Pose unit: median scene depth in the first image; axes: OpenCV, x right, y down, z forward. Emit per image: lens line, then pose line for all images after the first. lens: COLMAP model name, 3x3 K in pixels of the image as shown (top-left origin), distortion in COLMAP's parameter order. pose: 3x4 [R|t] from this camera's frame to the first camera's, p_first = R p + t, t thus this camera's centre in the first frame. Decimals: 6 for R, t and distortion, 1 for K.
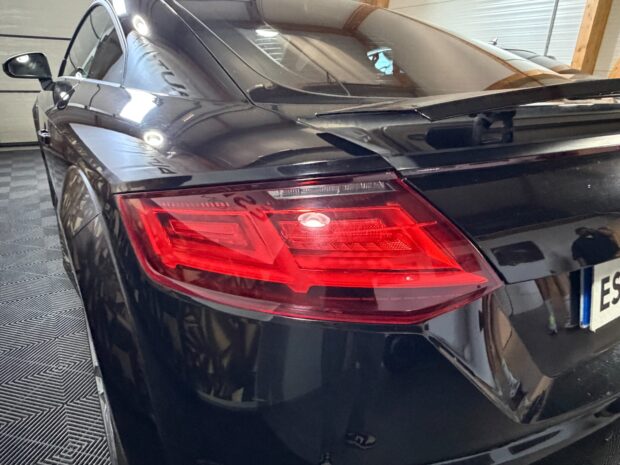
lens RADIAL K [[412.8, 0, 296.6], [0, 412.8, 238.9], [0, 0, 1]] dist [0.002305, 0.003543]
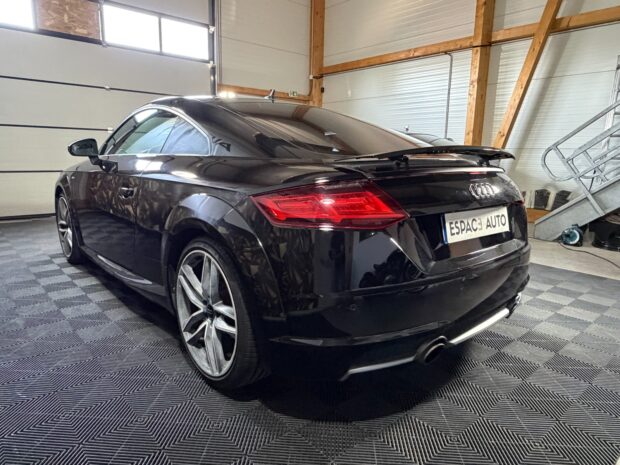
lens RADIAL K [[412.8, 0, 303.5], [0, 412.8, 234.5], [0, 0, 1]] dist [0.002305, 0.003543]
pose [[0.986578, -0.044250, 0.157184, -0.330219], [0.073221, 0.980267, -0.183616, 0.355002], [-0.145957, 0.192660, 0.970350, -0.802729]]
